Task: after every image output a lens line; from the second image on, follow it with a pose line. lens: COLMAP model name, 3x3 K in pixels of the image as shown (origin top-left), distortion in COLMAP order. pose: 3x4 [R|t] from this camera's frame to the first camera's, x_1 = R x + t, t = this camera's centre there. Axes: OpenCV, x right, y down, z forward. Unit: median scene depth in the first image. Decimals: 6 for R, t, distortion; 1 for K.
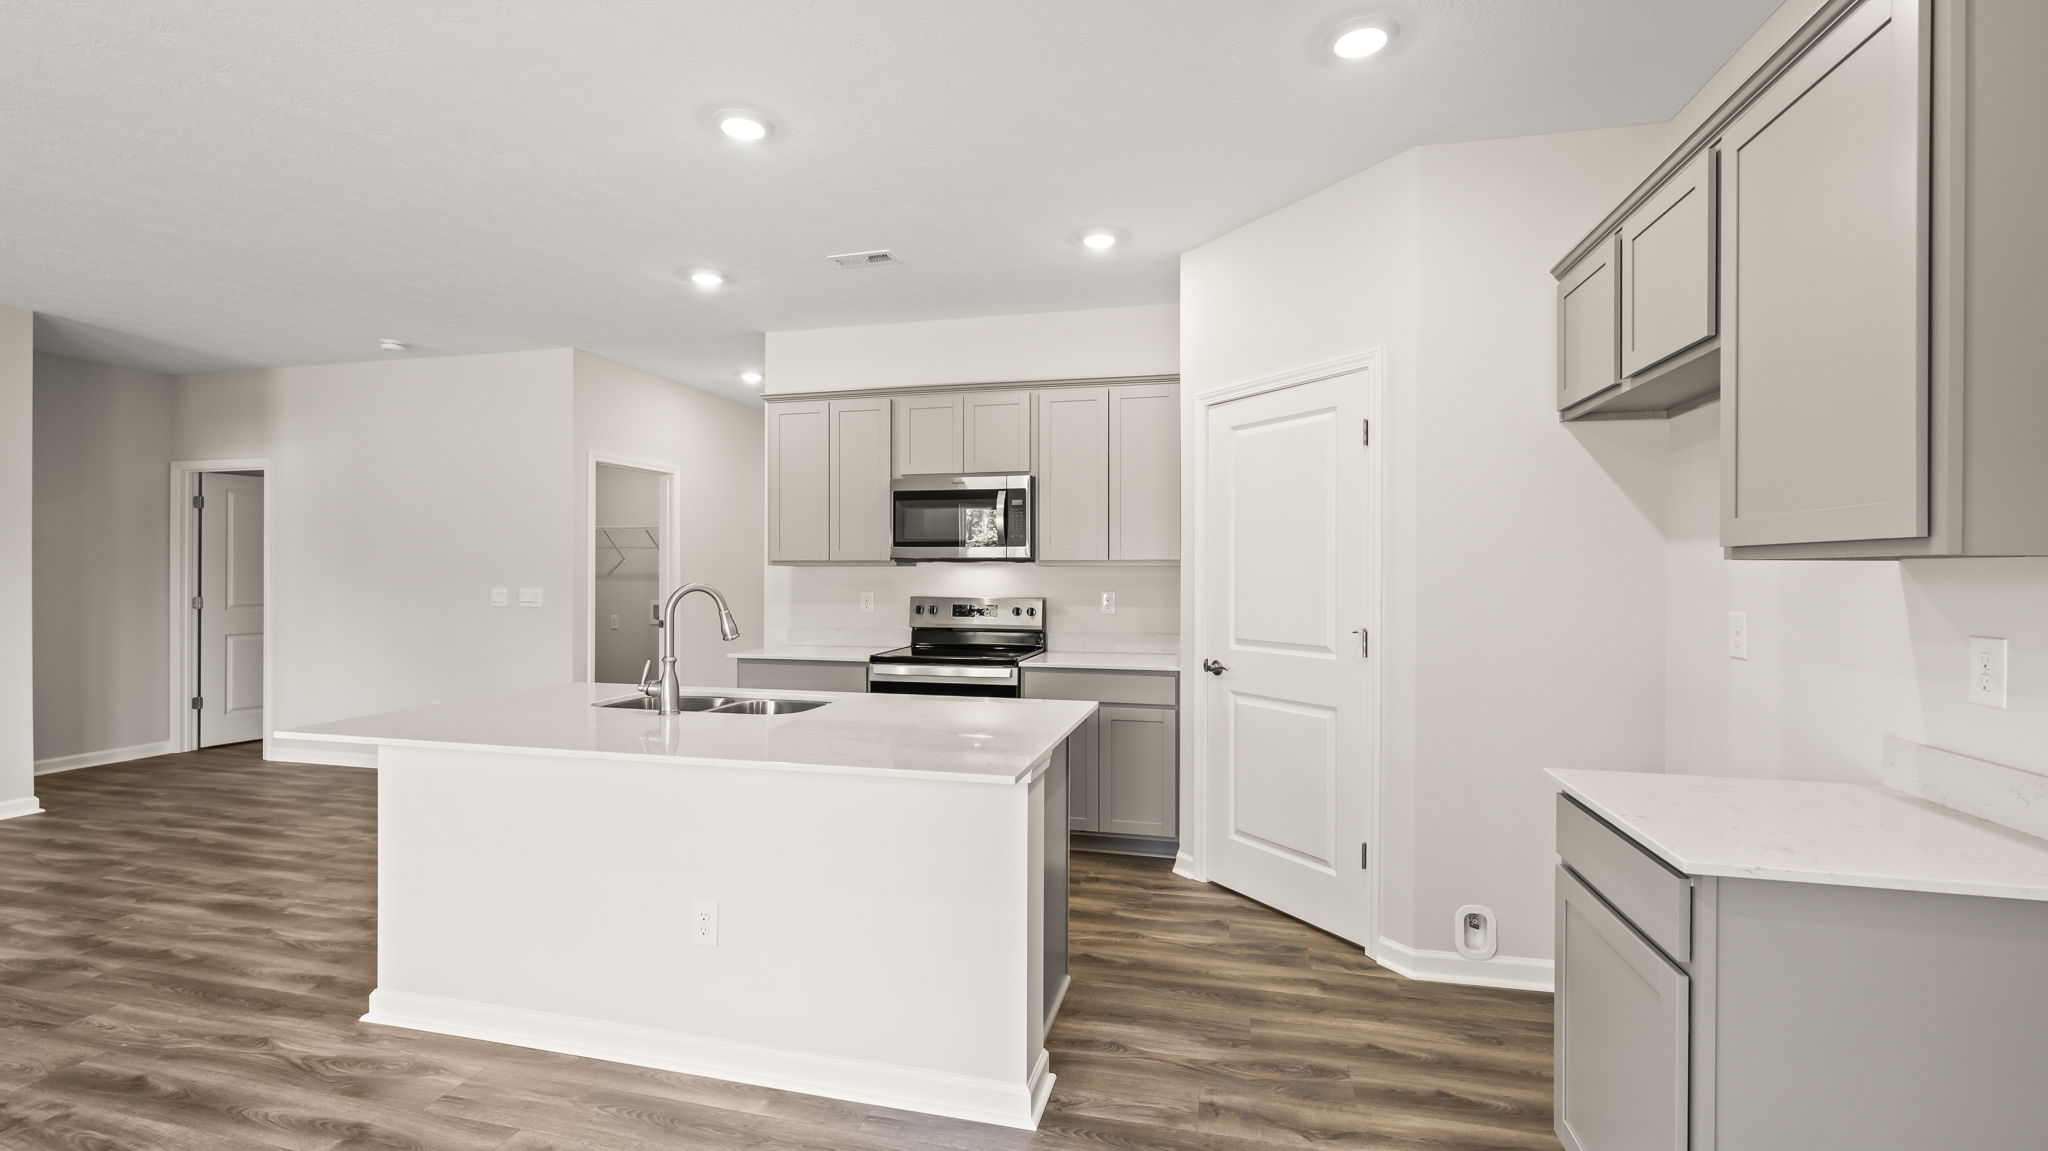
lens RADIAL K [[875.9, 0, 1030.2], [0, 875.9, 568.6], [0, 0, 1]] dist [0.003004, -0.000157]
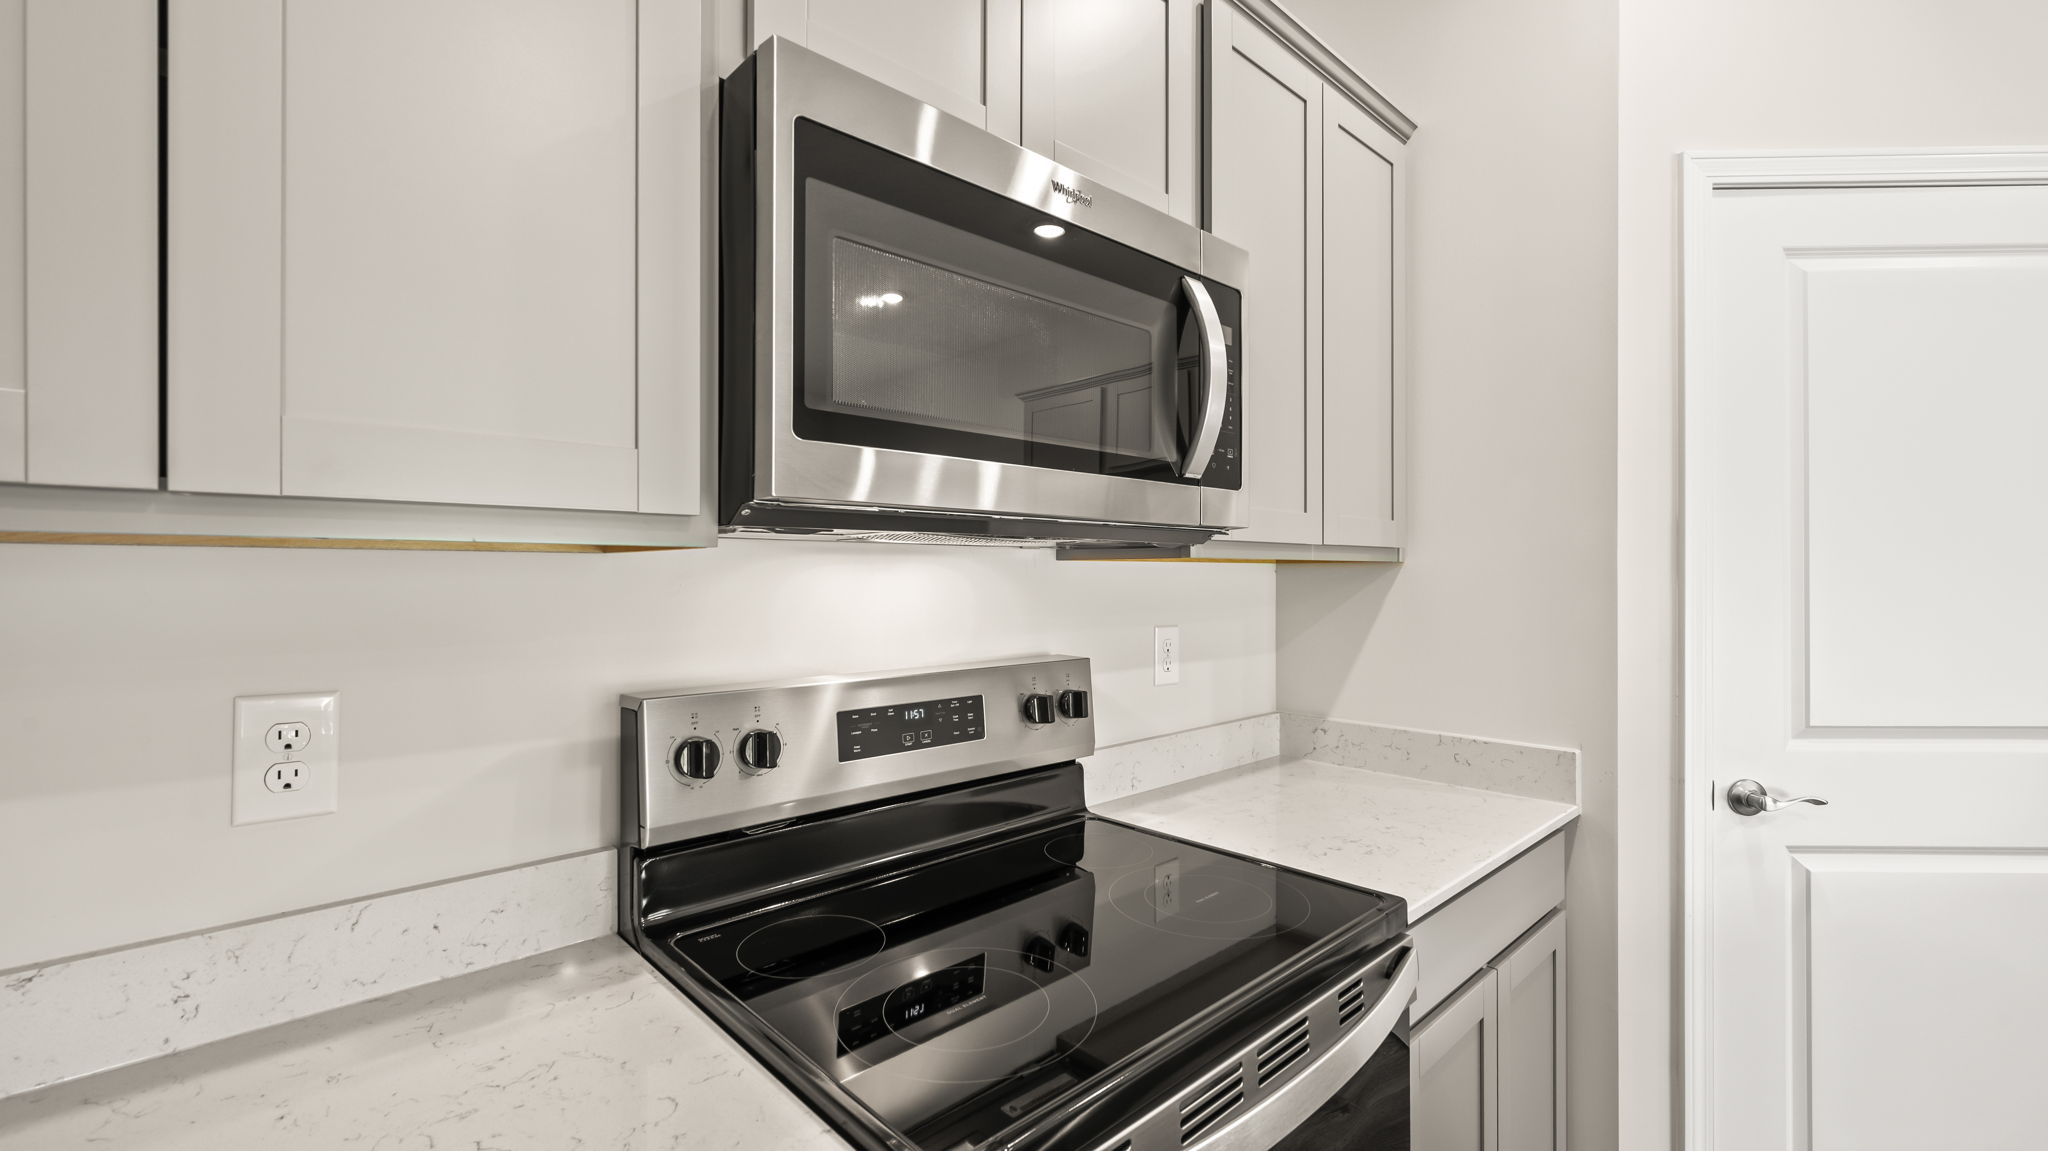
lens RADIAL K [[868.7, 0, 1028.0], [0, 868.7, 569.8], [0, 0, 1]] dist [-0.007249, 0.001261]
pose [[0.546341, 0.004679, 0.837550, -0.380074], [-0.002360, 0.999989, -0.004047, 0.003417], [-0.837560, 0.000234, 0.546346, 1.203165]]
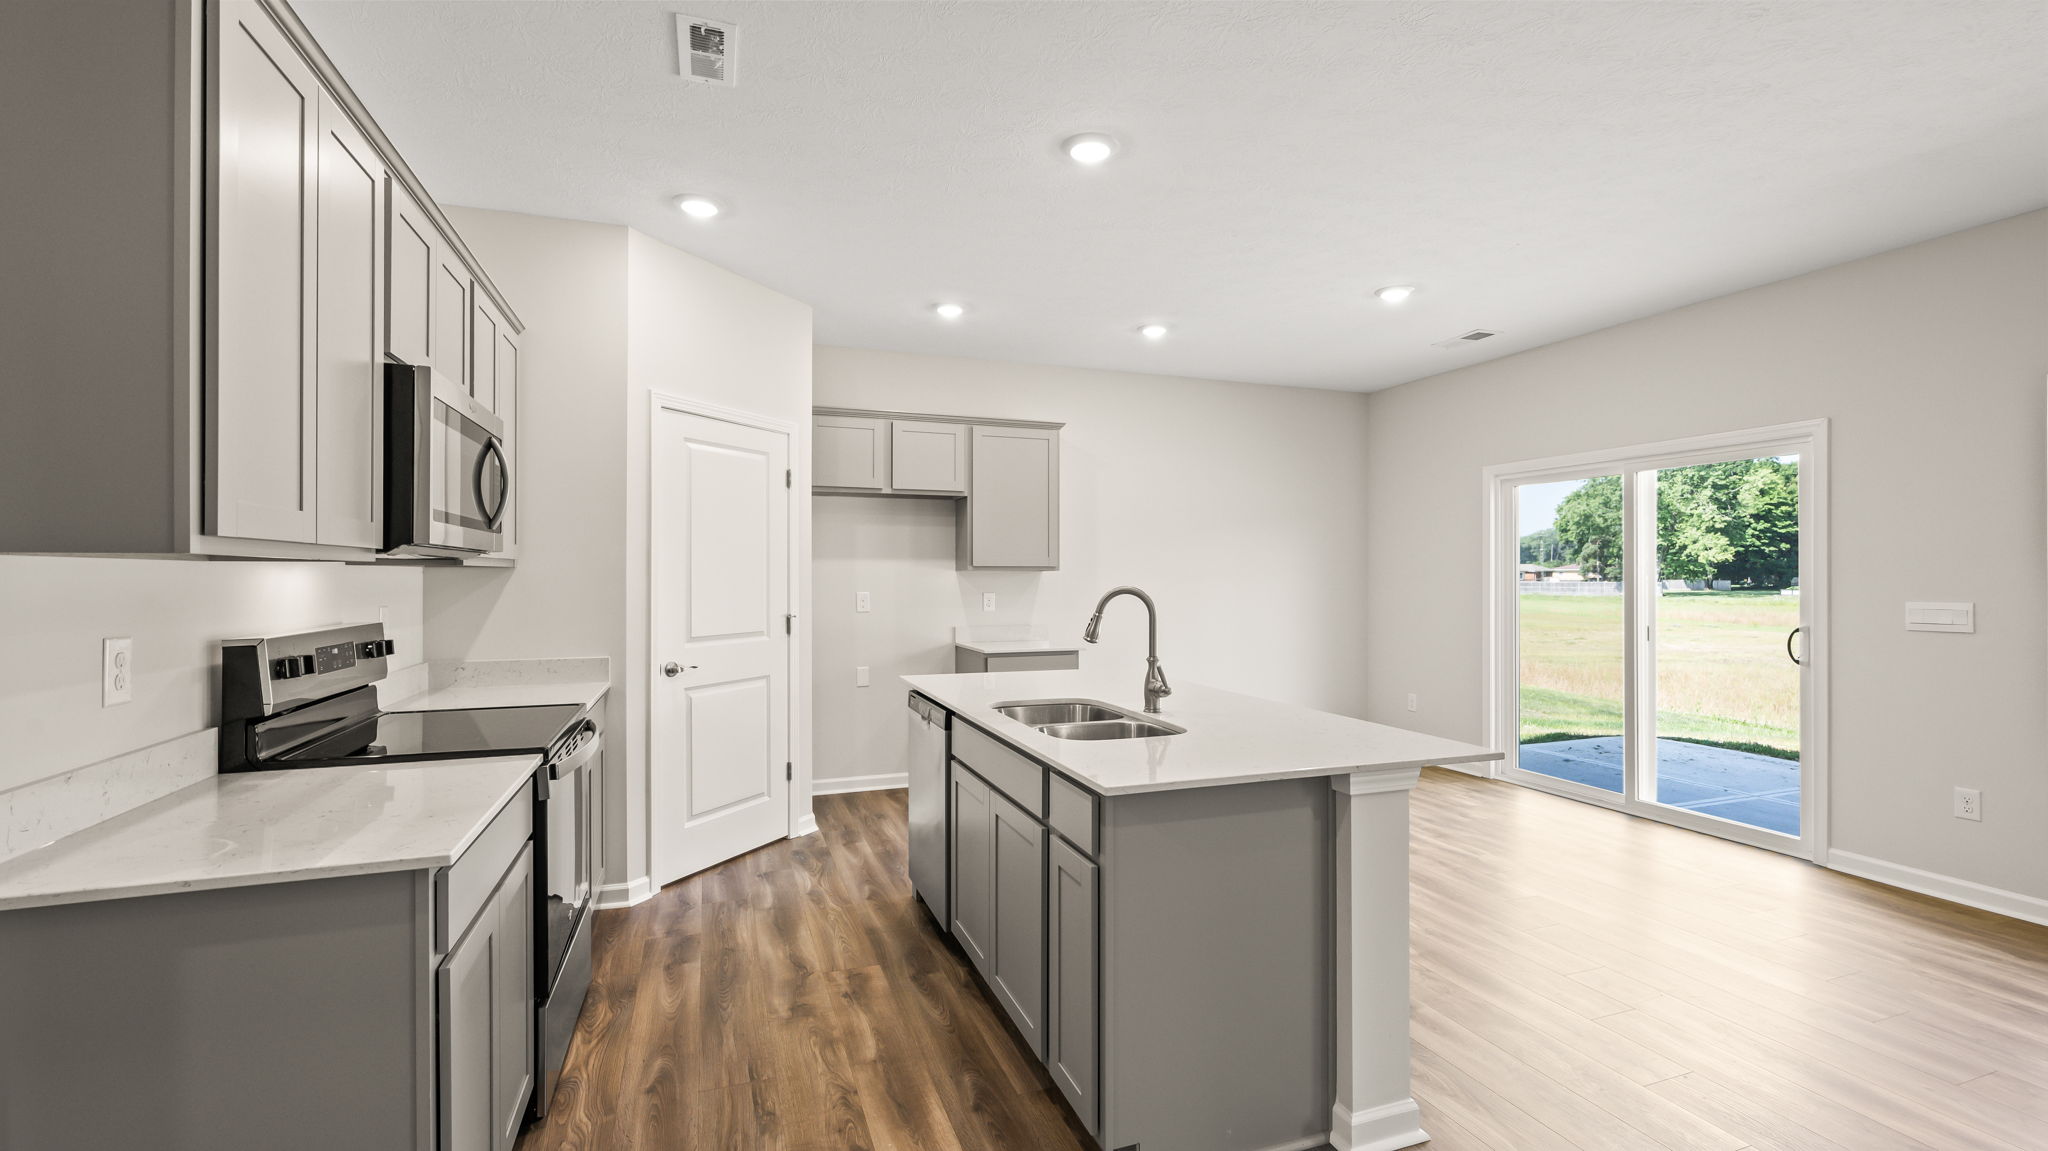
lens RADIAL K [[868.7, 0, 1023.0], [0, 868.7, 572.3], [0, 0, 1]] dist [-0.007249, 0.001261]
pose [[-0.555235, 0.005201, 0.831677, -0.958554], [0.000602, 0.999983, -0.005852, 0.007509], [-0.831693, -0.002749, -0.555228, 1.380133]]
